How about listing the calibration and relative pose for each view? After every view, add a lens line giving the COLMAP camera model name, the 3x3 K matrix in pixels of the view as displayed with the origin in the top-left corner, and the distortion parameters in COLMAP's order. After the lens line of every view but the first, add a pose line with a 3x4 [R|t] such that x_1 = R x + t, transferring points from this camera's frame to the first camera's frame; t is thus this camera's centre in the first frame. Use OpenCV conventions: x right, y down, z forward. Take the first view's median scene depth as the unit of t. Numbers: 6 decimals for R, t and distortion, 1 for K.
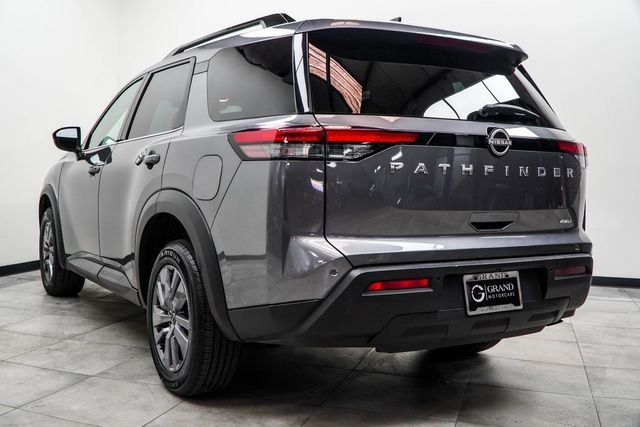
lens RADIAL K [[641.7, 0, 320.0], [0, 641.7, 213.5], [0, 0, 1]] dist [0.009930, 0.009387]
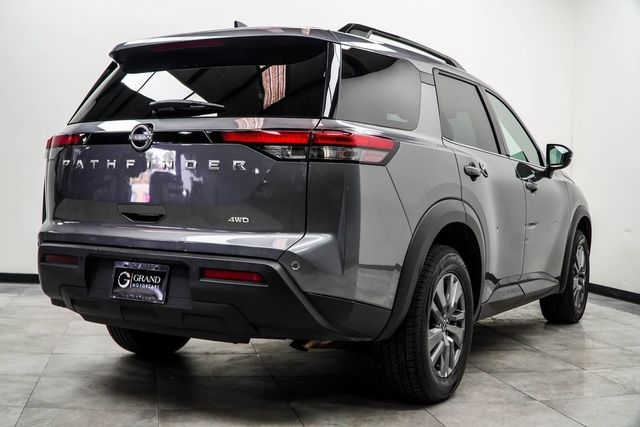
lens RADIAL K [[819.8, 0, 320.0], [0, 819.8, 213.5], [0, 0, 1]] dist [-0.004880, -0.027845]
pose [[0.483925, 0.020213, -0.874876, 1.593430], [-0.057680, 0.998296, -0.008841, 0.007623], [0.873207, 0.054741, 0.484266, 0.616320]]
